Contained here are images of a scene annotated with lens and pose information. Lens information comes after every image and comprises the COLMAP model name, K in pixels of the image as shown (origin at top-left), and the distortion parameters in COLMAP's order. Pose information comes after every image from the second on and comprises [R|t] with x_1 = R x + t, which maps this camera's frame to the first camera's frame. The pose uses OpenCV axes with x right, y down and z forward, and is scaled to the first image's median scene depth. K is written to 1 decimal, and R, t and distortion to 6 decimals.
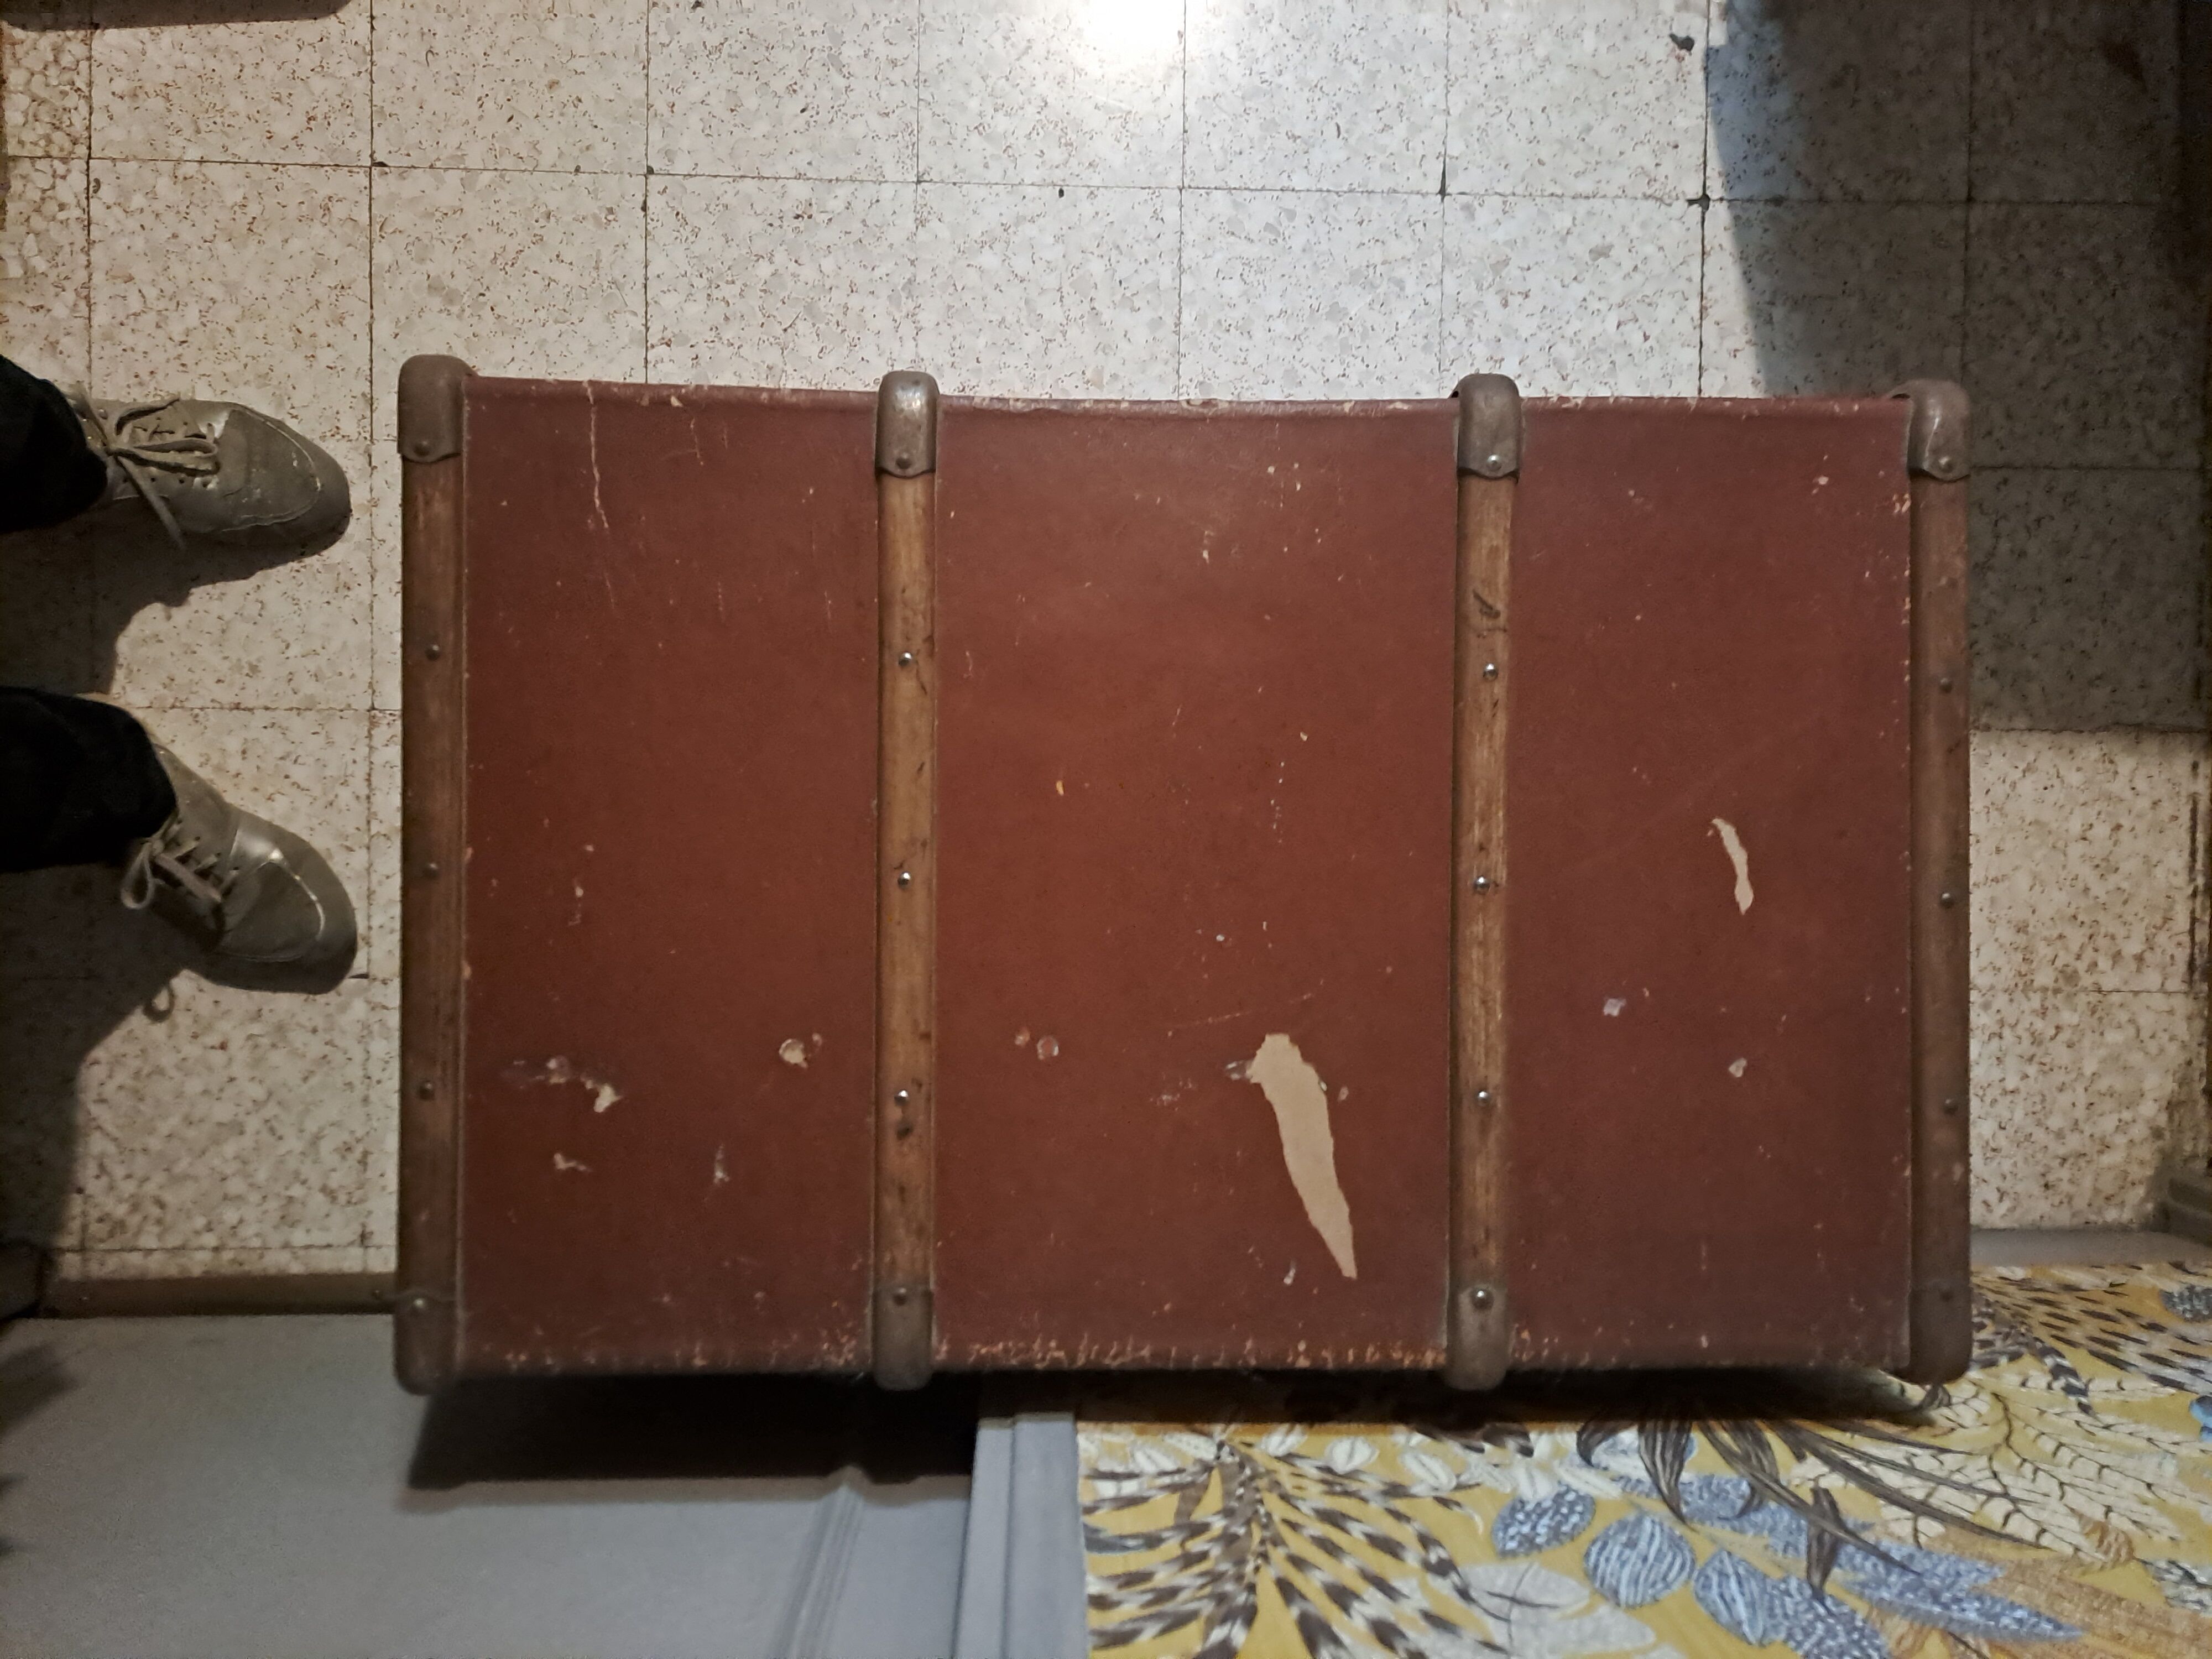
lens RADIAL K [[1629.4, 0, 1076.1], [0, 1629.4, 843.6], [0, 0, 1]] dist [0.037428, -0.024887]
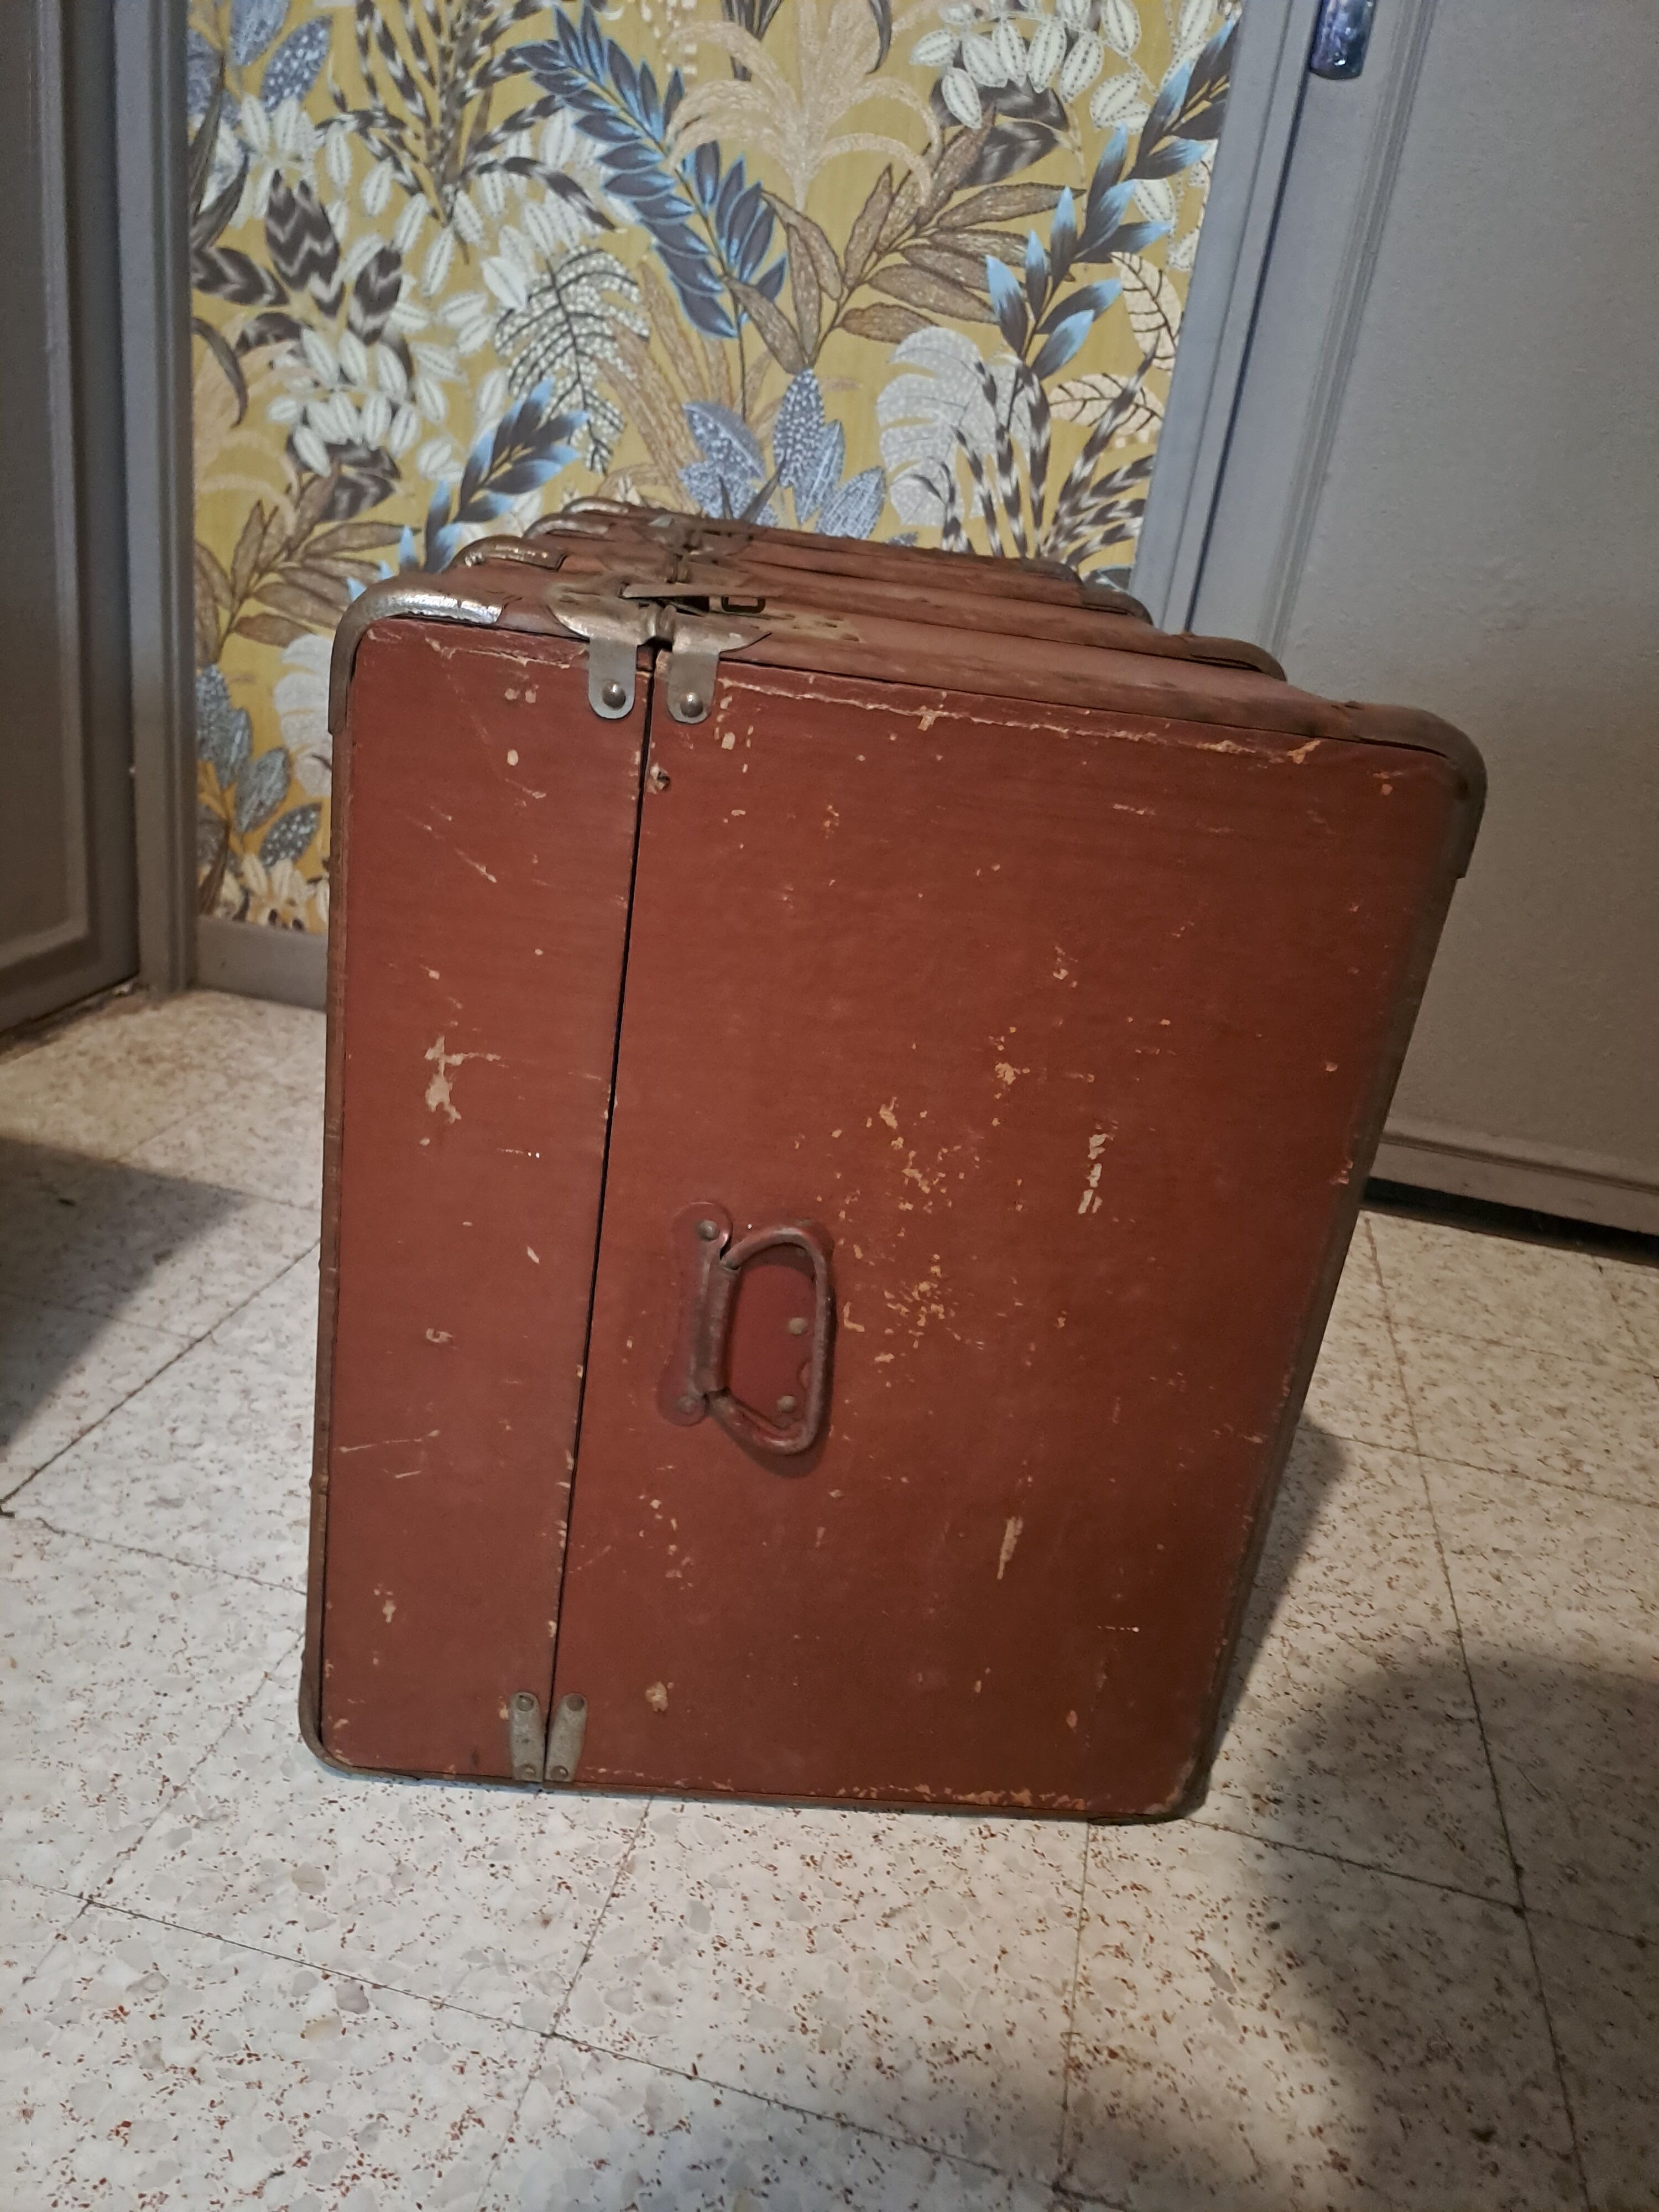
lens RADIAL K [[1629.4, 0, 814.7], [0, 1629.4, 1104.2], [0, 0, 1]] dist [0.037428, -0.024887]
pose [[-0.966043, -0.221275, 0.133407, -0.026049], [0.206184, -0.349012, 0.914155, -1.366494], [-0.155719, 0.910620, 0.382784, 0.775168]]
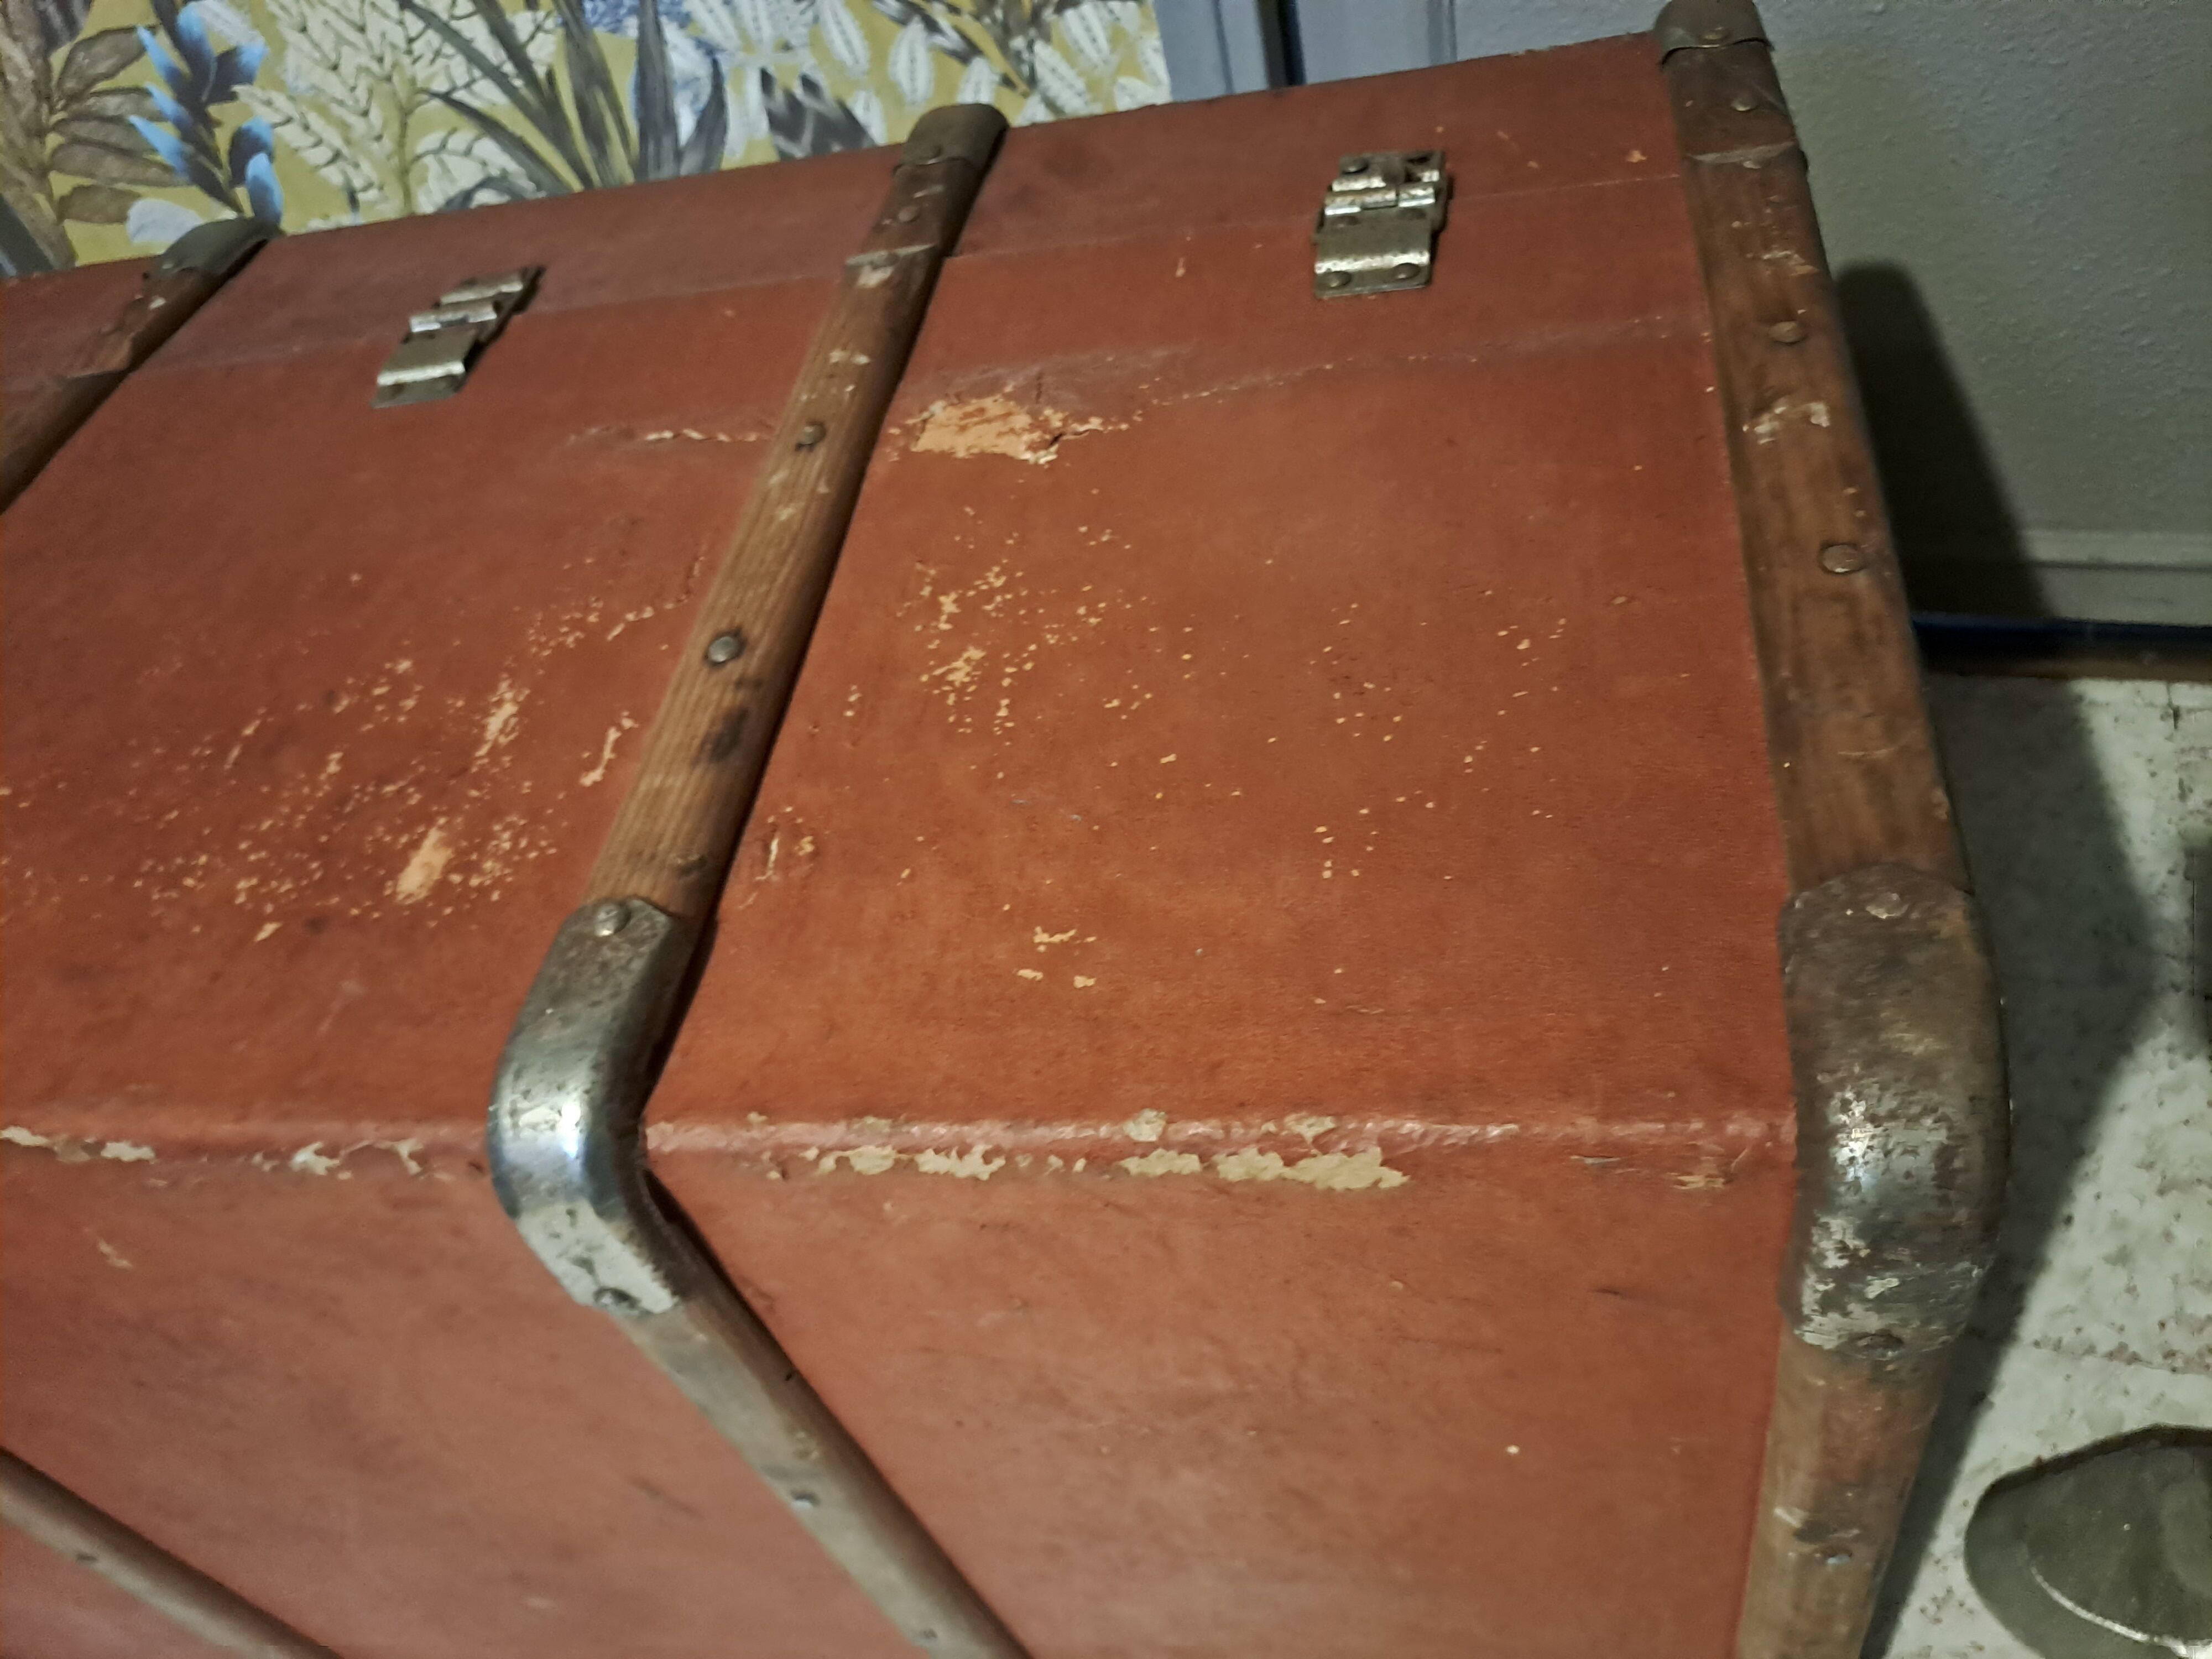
lens RADIAL K [[1629.4, 0, 1084.7], [0, 1629.4, 812.6], [0, 0, 1]] dist [0.037428, -0.024887]
pose [[-0.939135, -0.104055, 0.327411, -0.324335], [0.288049, -0.757870, 0.585372, -0.562716], [0.187224, 0.644053, 0.741716, 0.561014]]
